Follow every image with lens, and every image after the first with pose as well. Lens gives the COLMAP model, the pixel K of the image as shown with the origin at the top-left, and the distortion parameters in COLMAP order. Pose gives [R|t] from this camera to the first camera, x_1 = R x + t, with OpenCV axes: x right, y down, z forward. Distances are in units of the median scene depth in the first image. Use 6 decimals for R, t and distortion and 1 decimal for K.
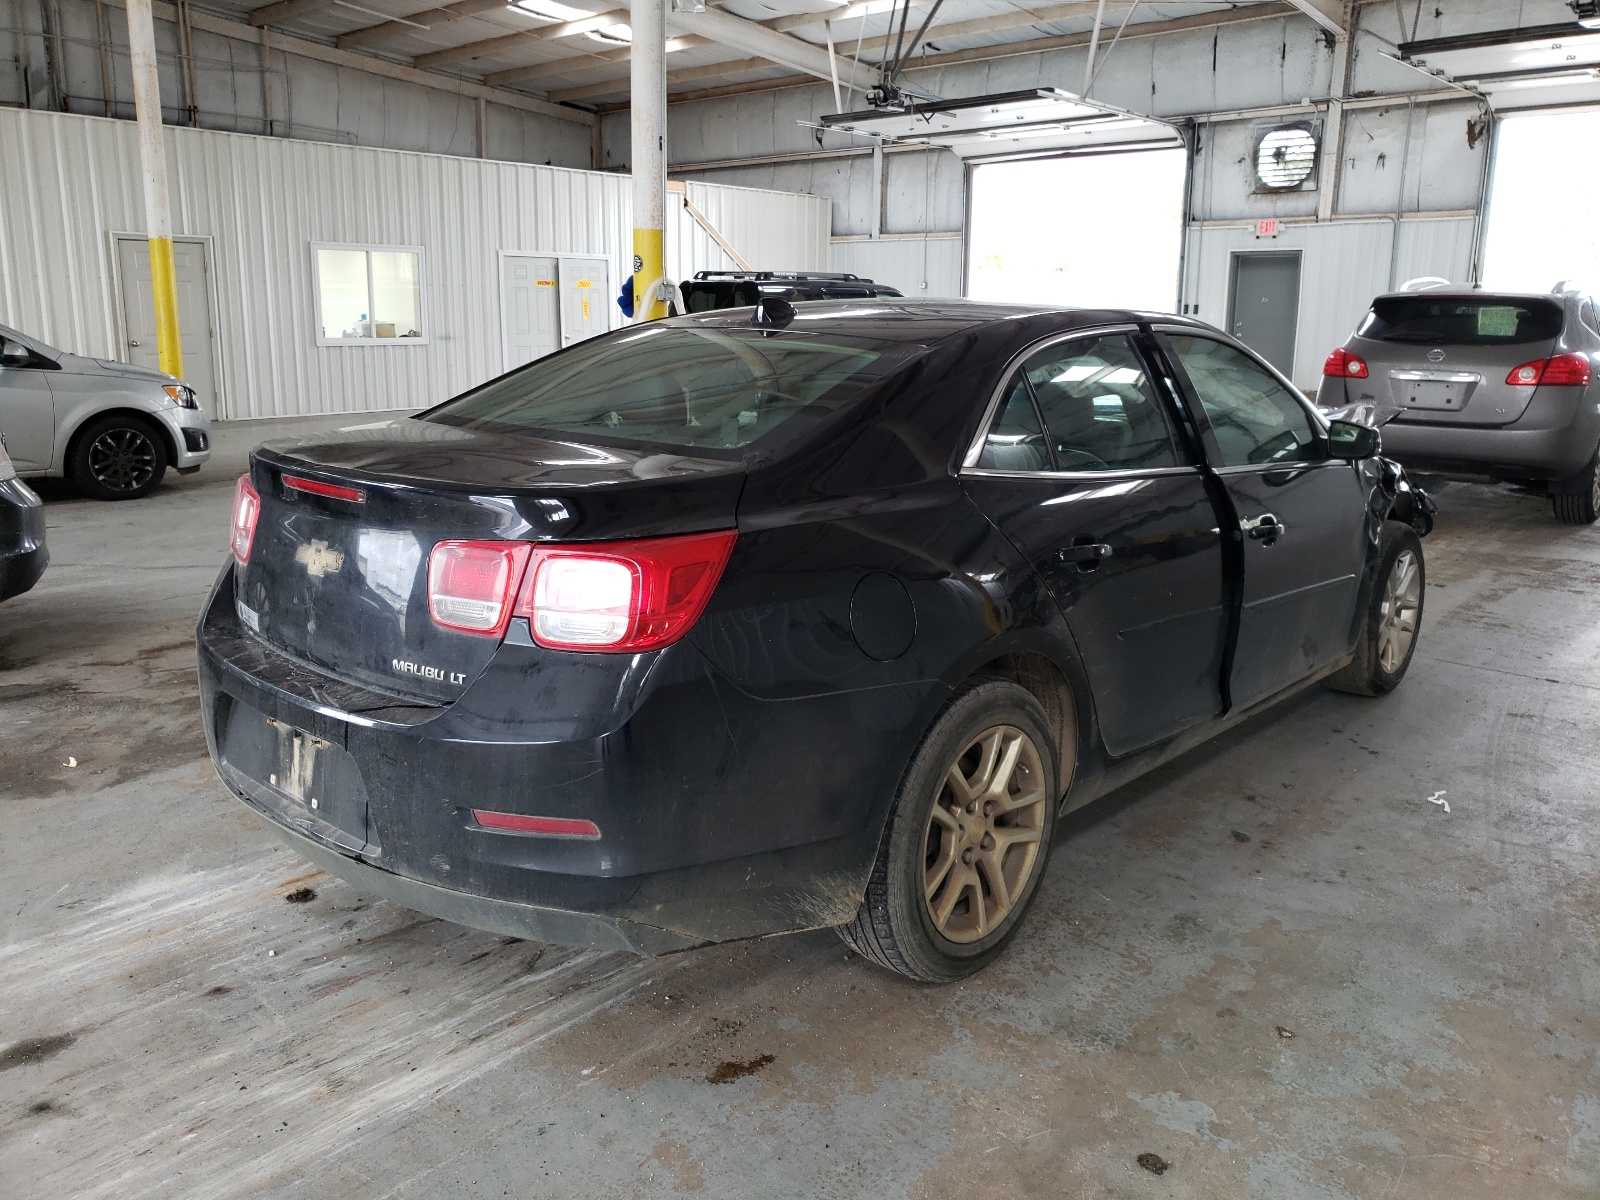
lens RADIAL K [[1224.0, 0, 797.1], [0, 1224.0, 560.9], [0, 0, 1]] dist [0.008768, 0.005810]
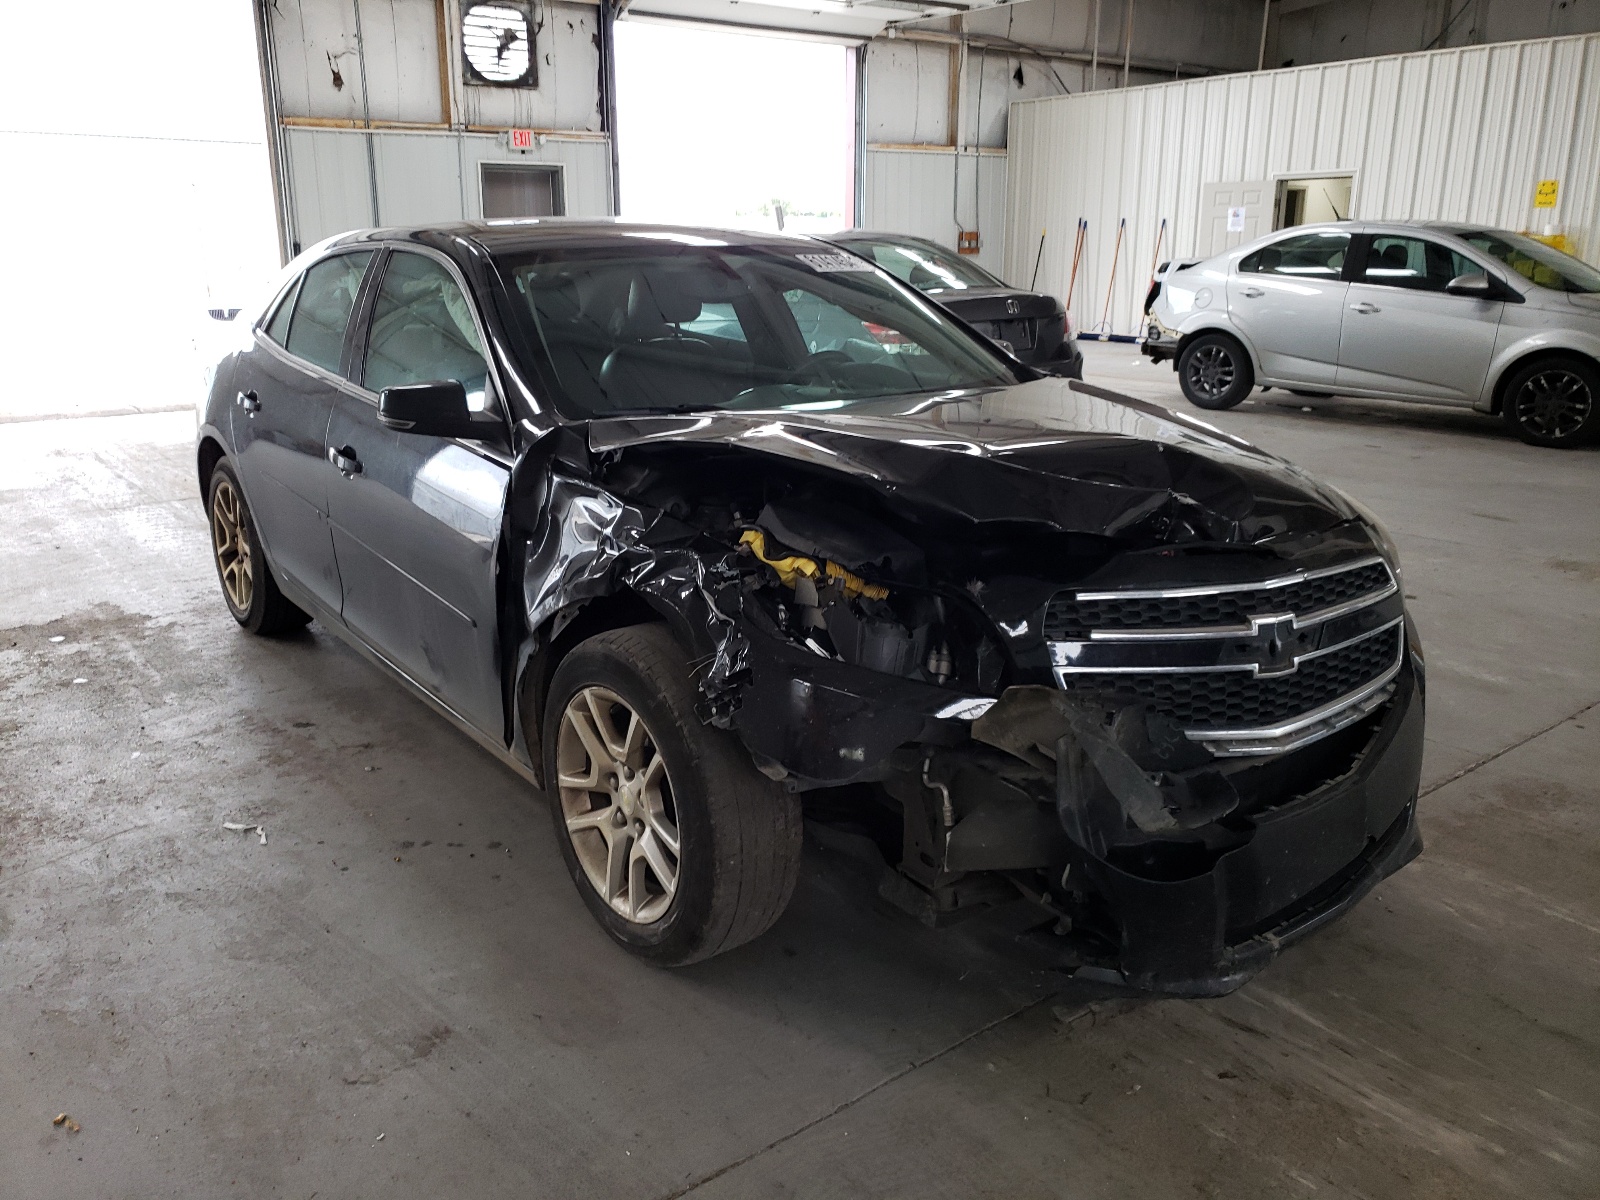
lens RADIAL K [[1260.5, 0, 795.0], [0, 1260.5, 594.6], [0, 0, 1]] dist [-0.000453, 0.012848]
pose [[-0.168275, 0.259265, -0.951034, 1.227818], [-0.198146, 0.936202, 0.290282, -0.271957], [0.965620, 0.237290, -0.106167, 1.407654]]
